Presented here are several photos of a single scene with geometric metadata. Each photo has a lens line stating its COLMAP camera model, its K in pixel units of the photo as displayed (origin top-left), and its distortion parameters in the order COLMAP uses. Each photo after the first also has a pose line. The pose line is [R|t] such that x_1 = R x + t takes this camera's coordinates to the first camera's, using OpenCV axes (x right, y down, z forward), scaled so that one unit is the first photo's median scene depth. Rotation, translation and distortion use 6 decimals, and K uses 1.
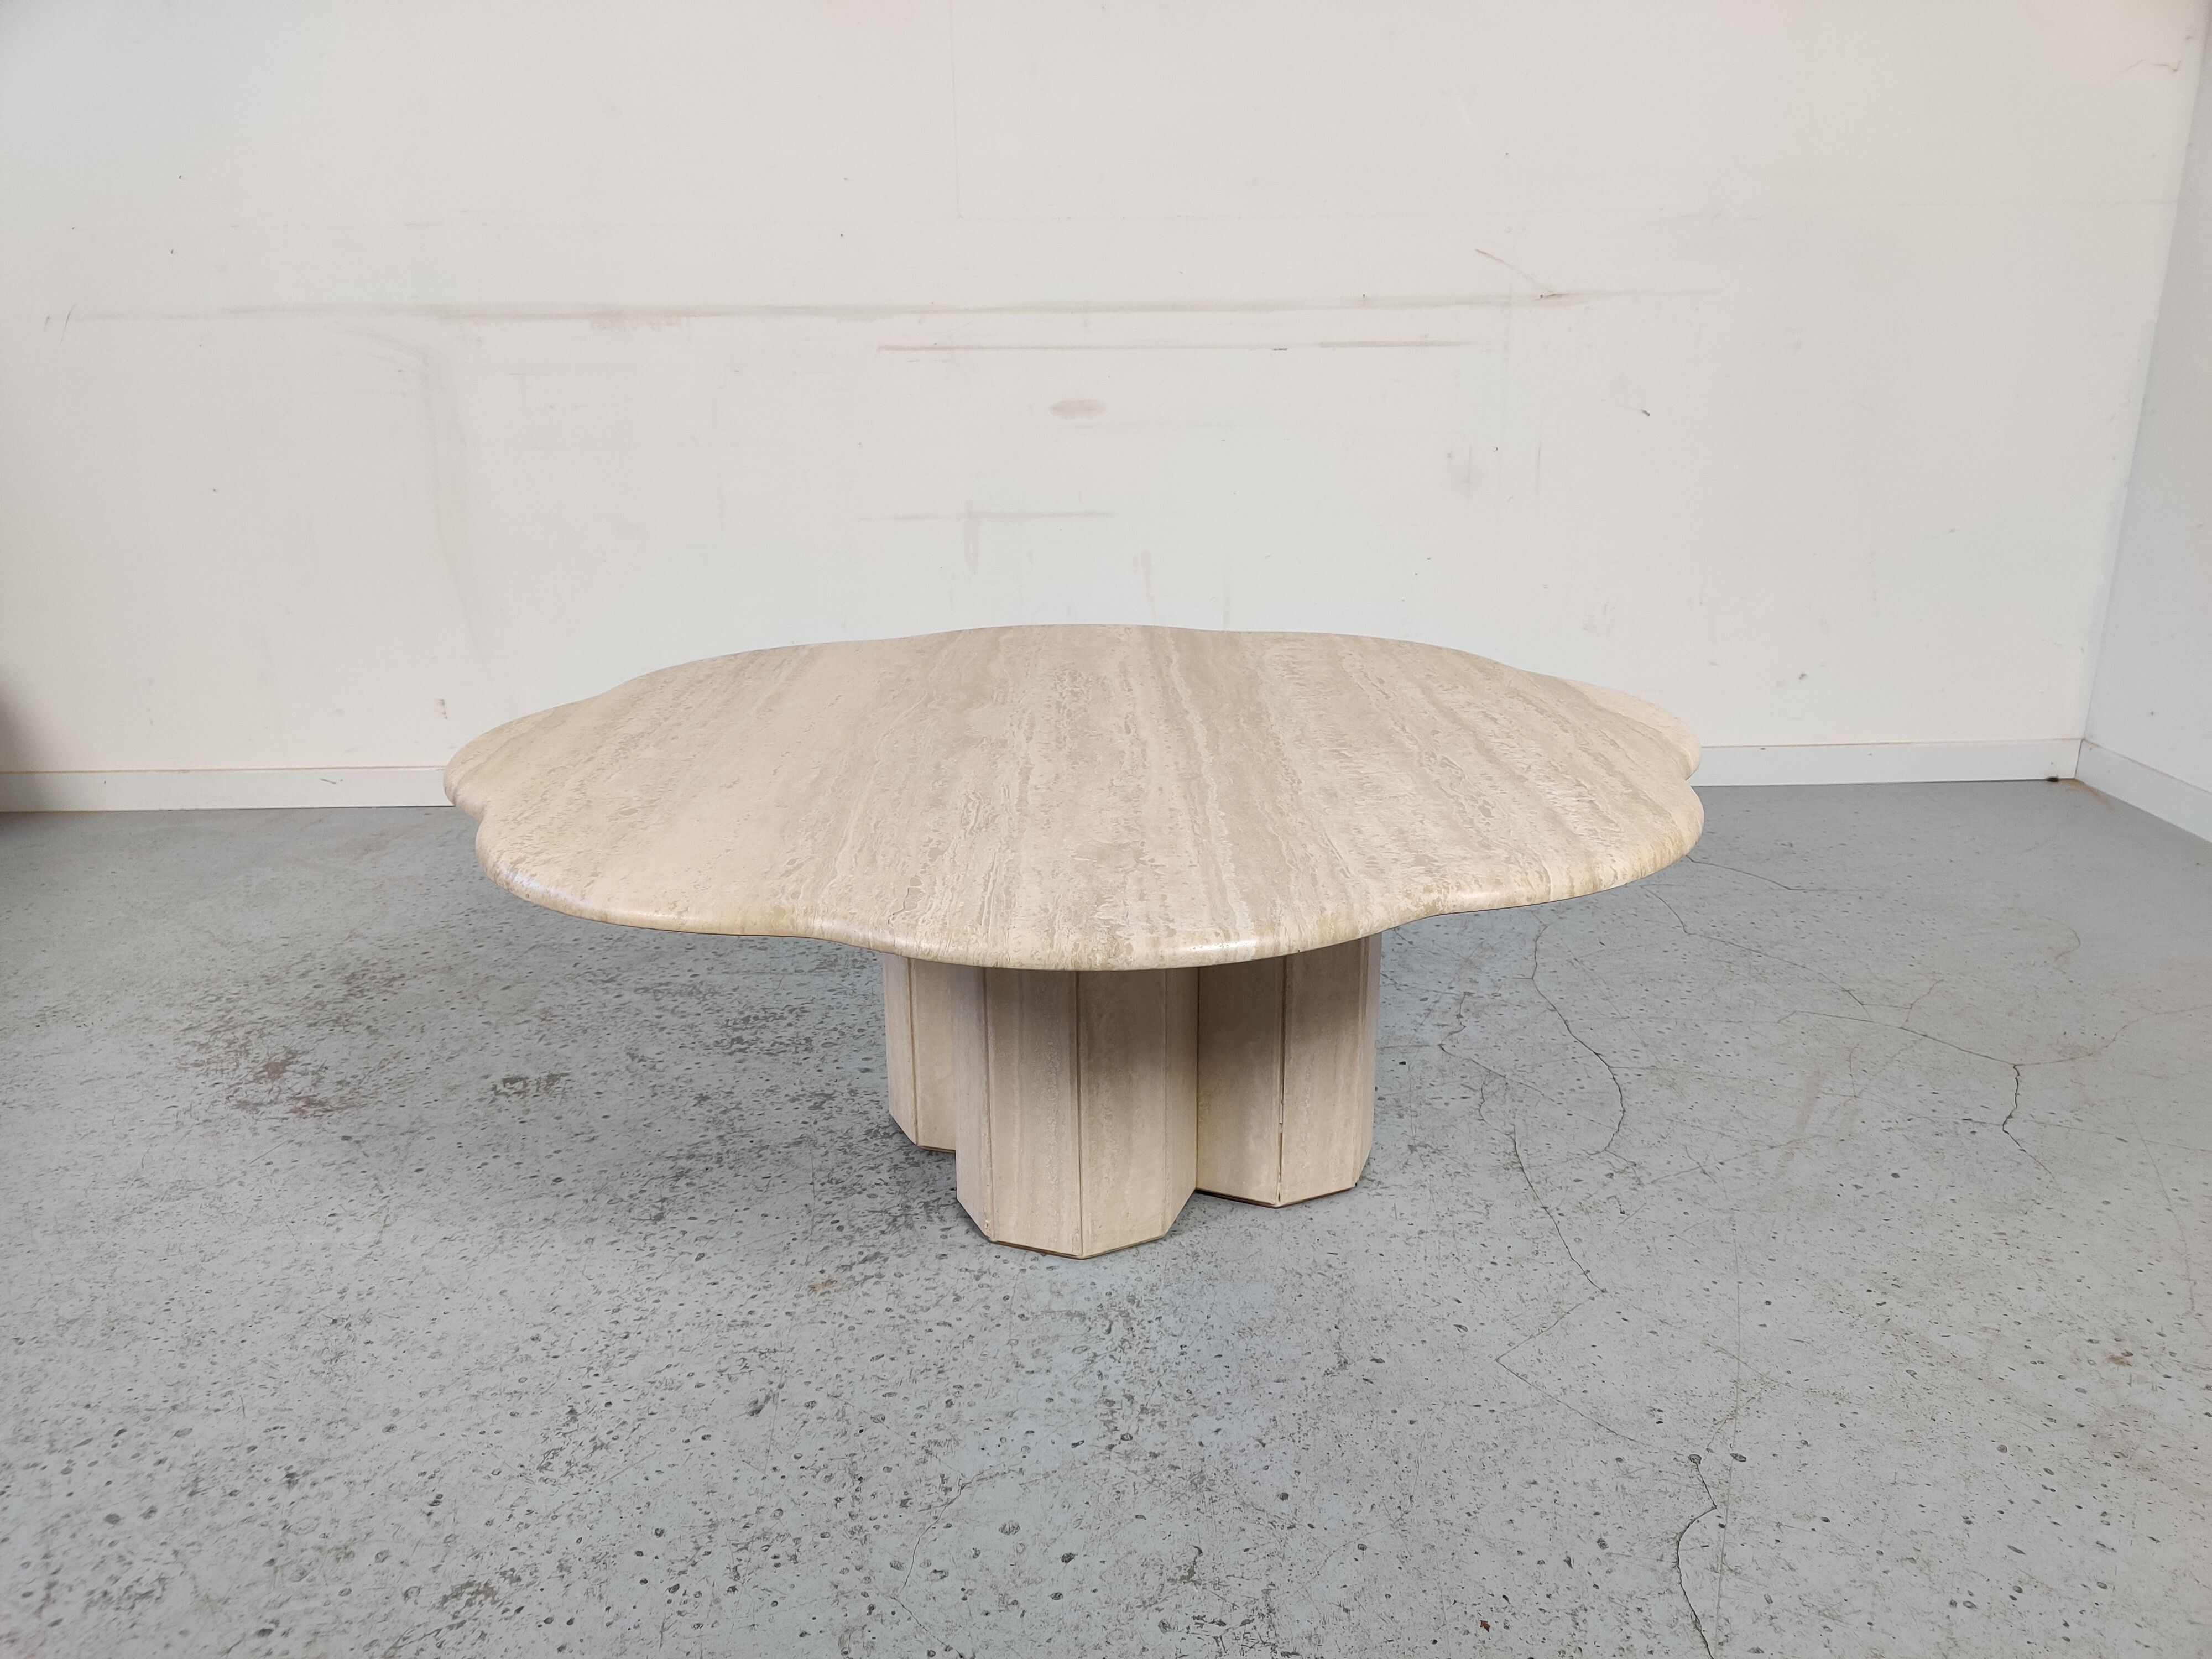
lens RADIAL K [[1683.3, 0, 1106.0], [0, 1683.3, 829.5], [0, 0, 1]] dist [0.010363, 0.000270]
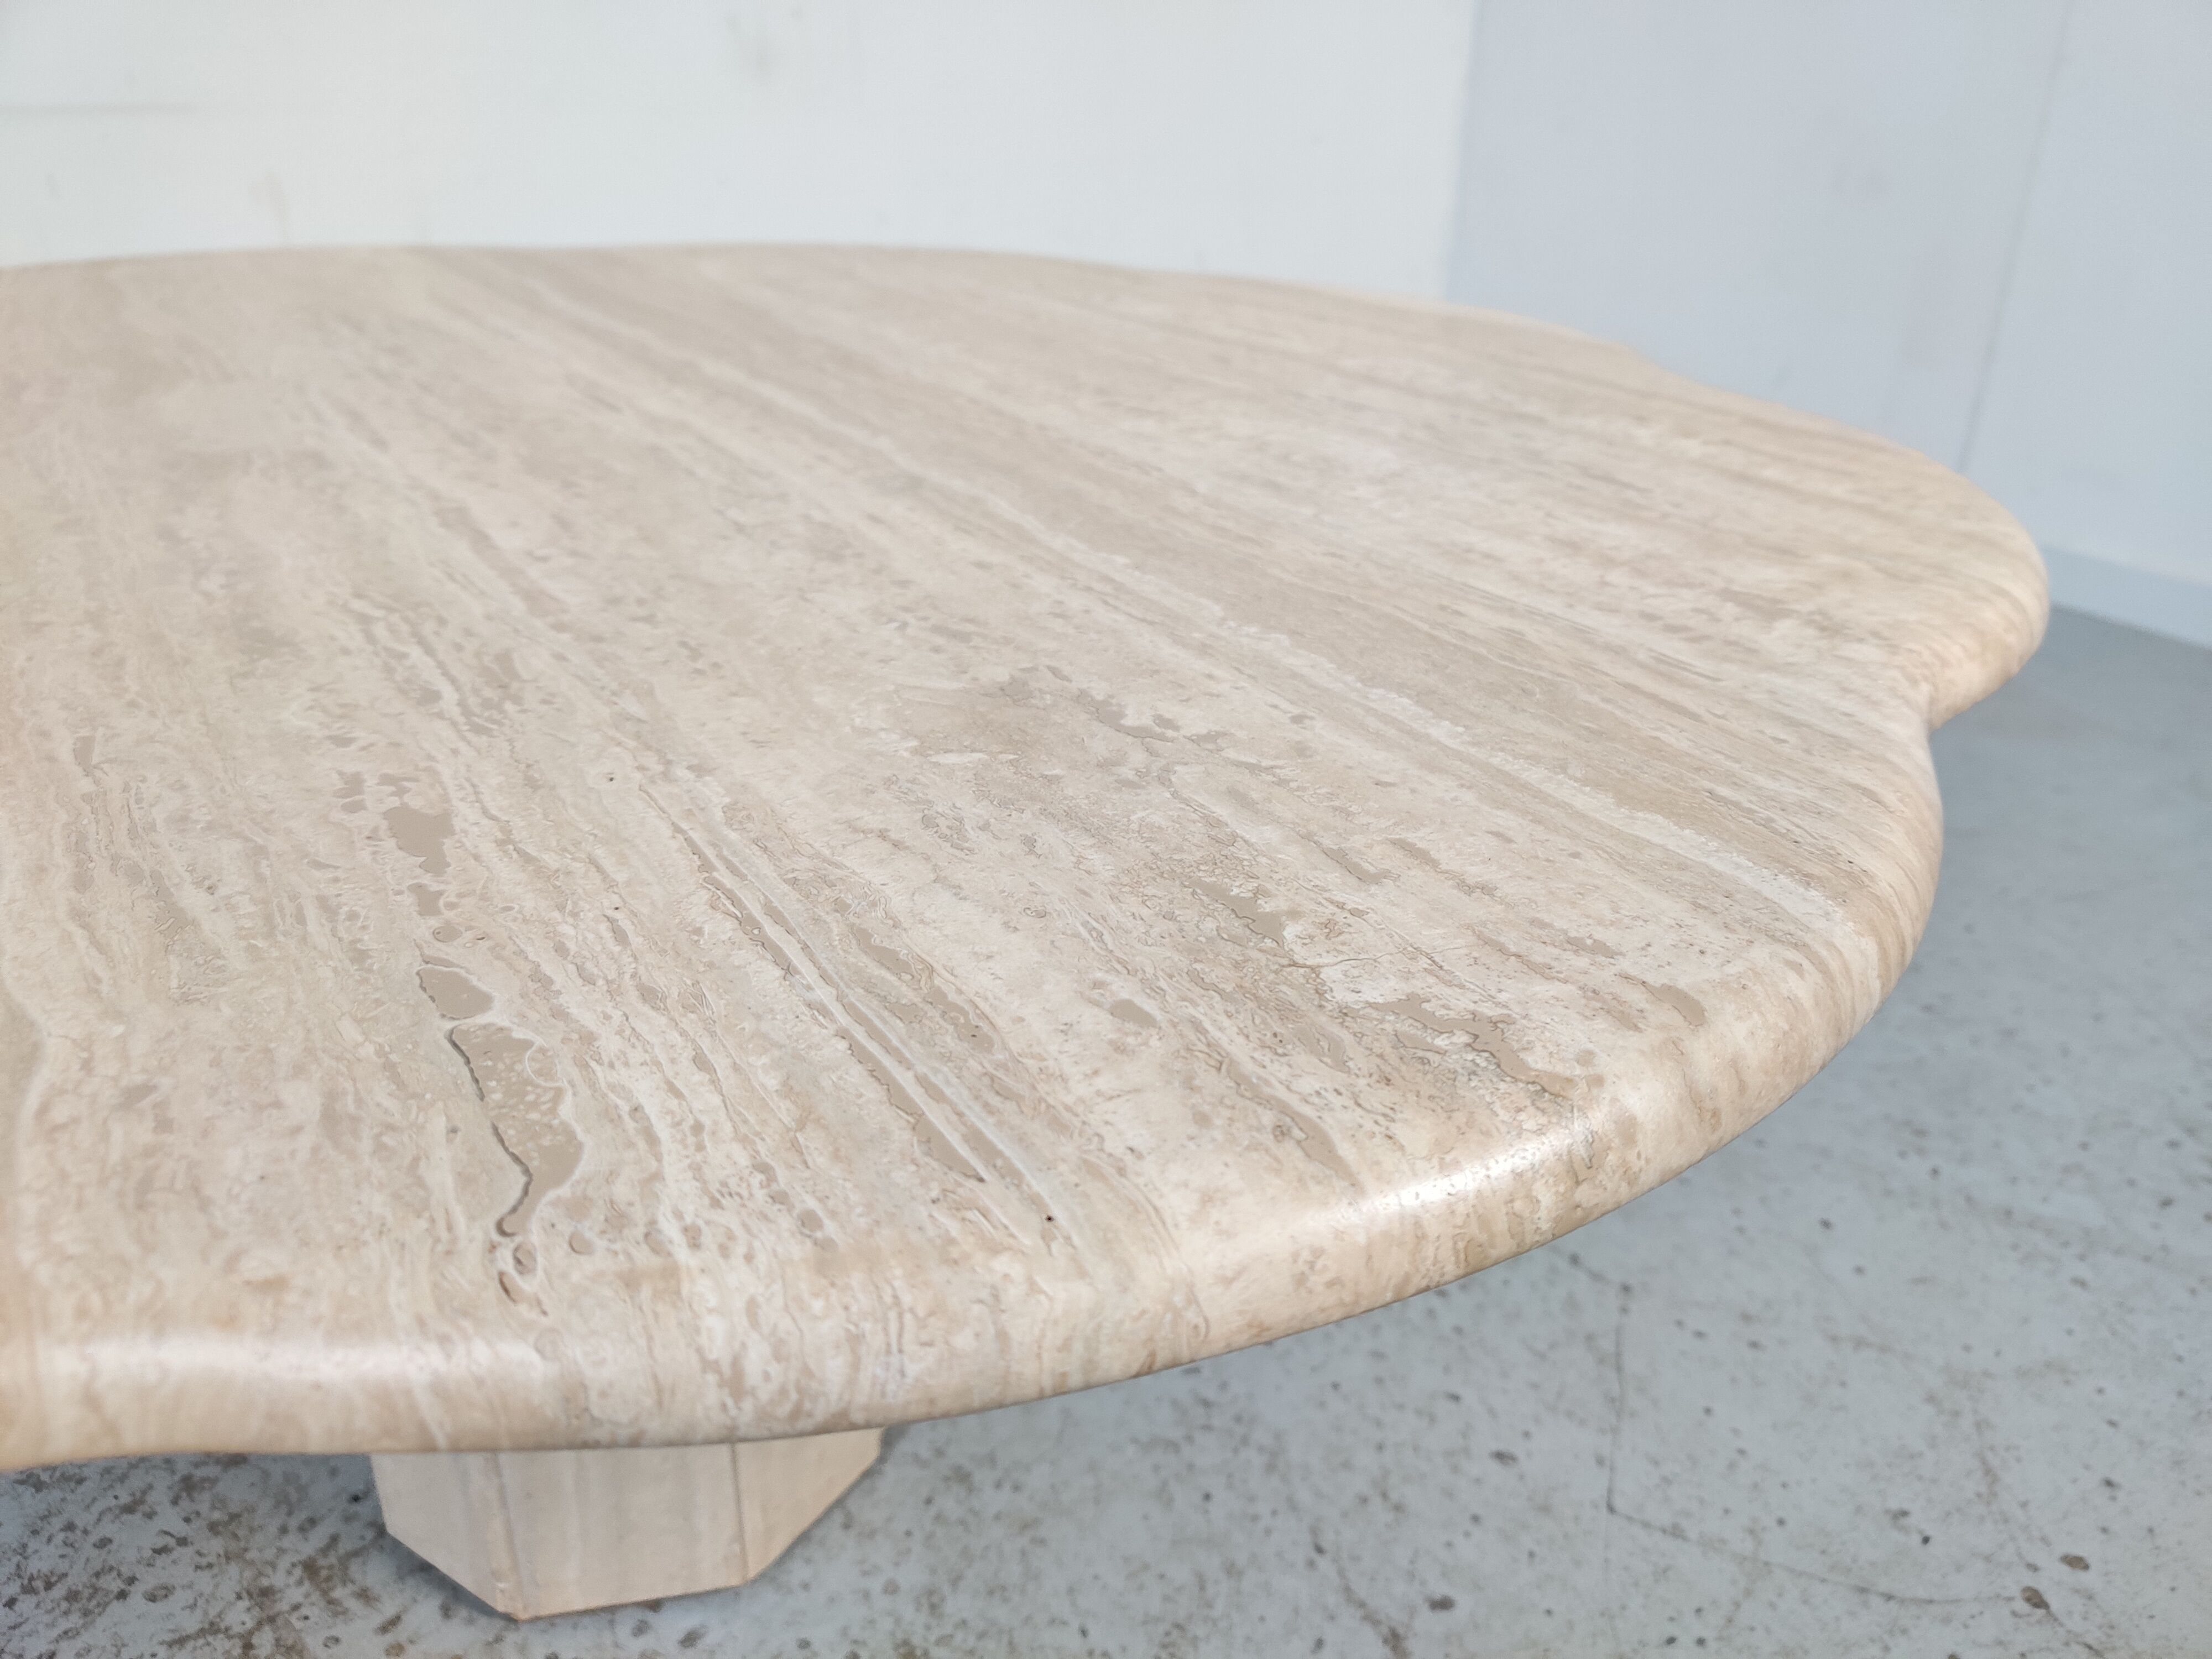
lens RADIAL K [[1690.6, 0, 1143.8], [0, 1690.6, 821.8], [0, 0, 1]] dist [0.041674, -0.047964]
pose [[0.848512, -0.200600, 0.489680, -0.115013], [0.126810, 0.975481, 0.179877, -0.018042], [-0.513757, -0.090531, 0.853146, 0.607088]]
